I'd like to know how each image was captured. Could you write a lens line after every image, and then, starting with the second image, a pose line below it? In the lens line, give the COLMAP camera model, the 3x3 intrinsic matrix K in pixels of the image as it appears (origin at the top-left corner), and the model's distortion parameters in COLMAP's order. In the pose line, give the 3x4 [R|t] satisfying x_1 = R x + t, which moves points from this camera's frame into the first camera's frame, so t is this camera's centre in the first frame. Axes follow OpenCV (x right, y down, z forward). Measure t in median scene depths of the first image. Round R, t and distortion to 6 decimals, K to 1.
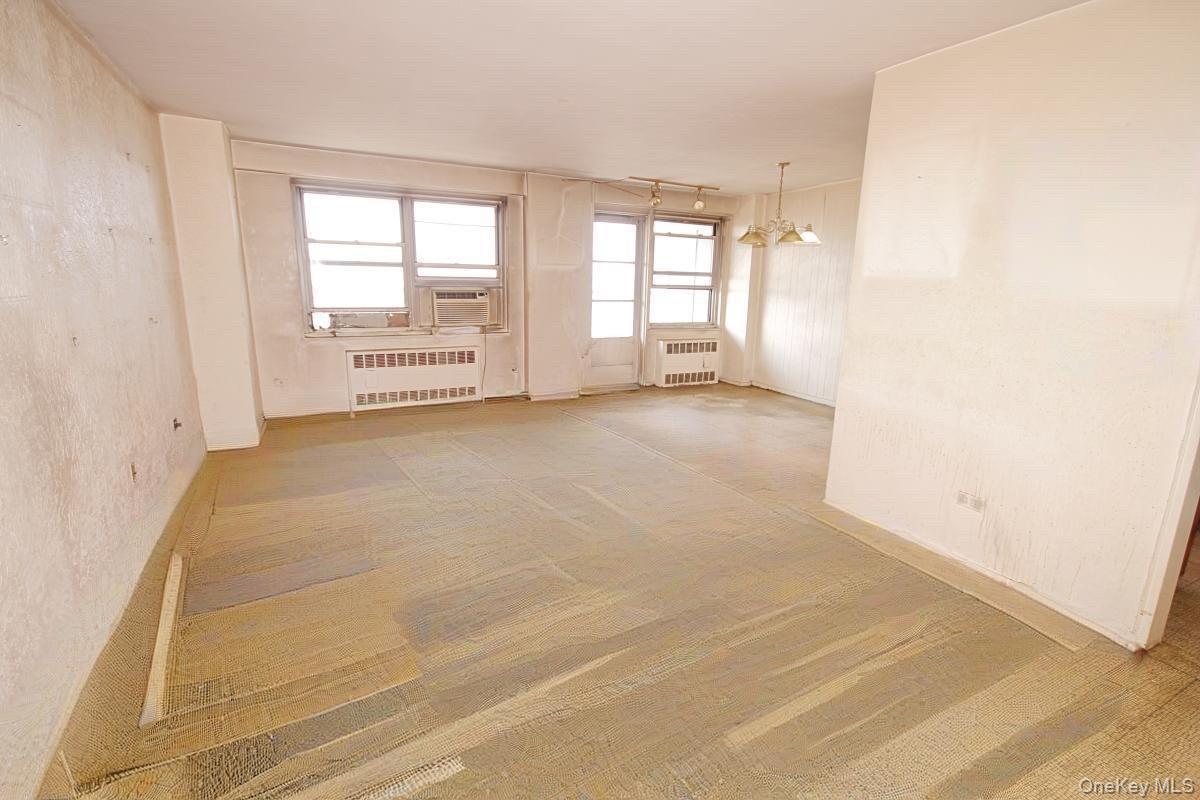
lens RADIAL K [[565.1, 0, 603.5], [0, 565.1, 401.2], [0, 0, 1]] dist [-0.000847, 0.000185]
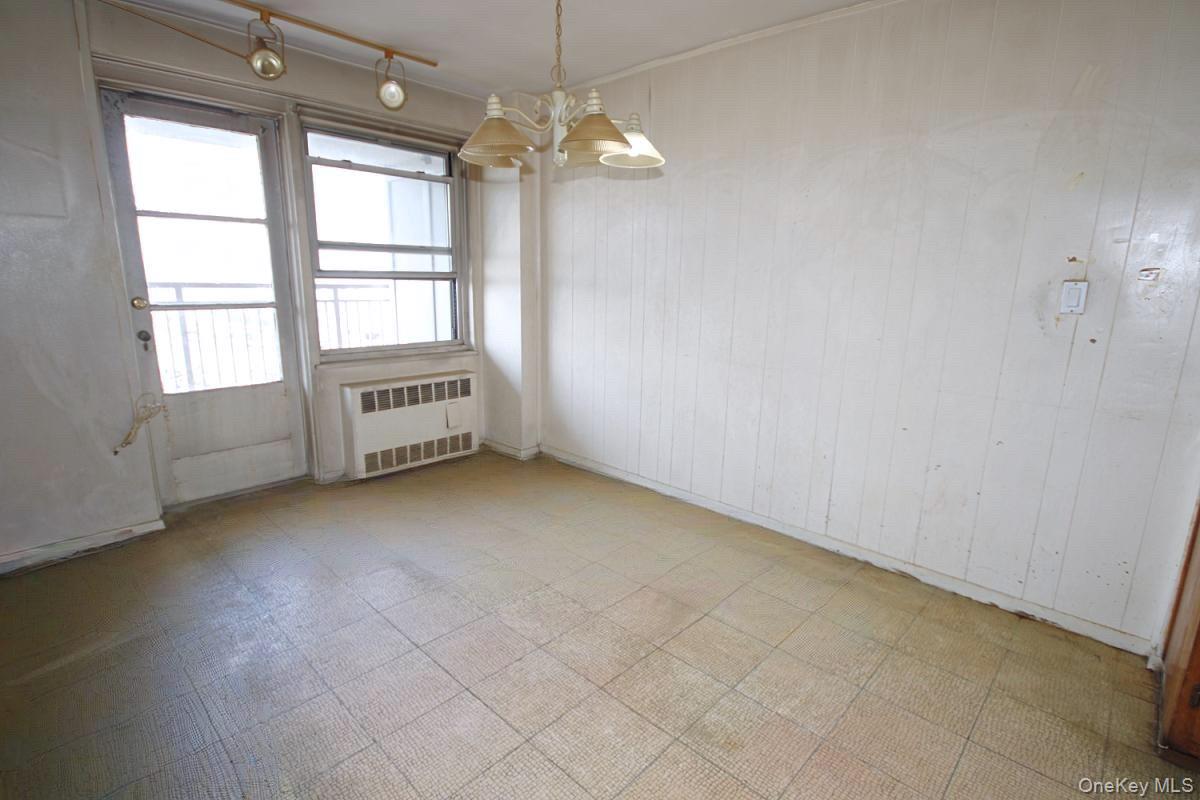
lens RADIAL K [[587.2, 0, 600.0], [0, 587.2, 400.0], [0, 0, 1]] dist [0.003648, 0.000812]
pose [[0.942862, -0.074400, 0.324772, 0.137850], [0.070716, 0.997228, 0.023147, -0.090237], [-0.325594, 0.001142, 0.945509, 0.446847]]
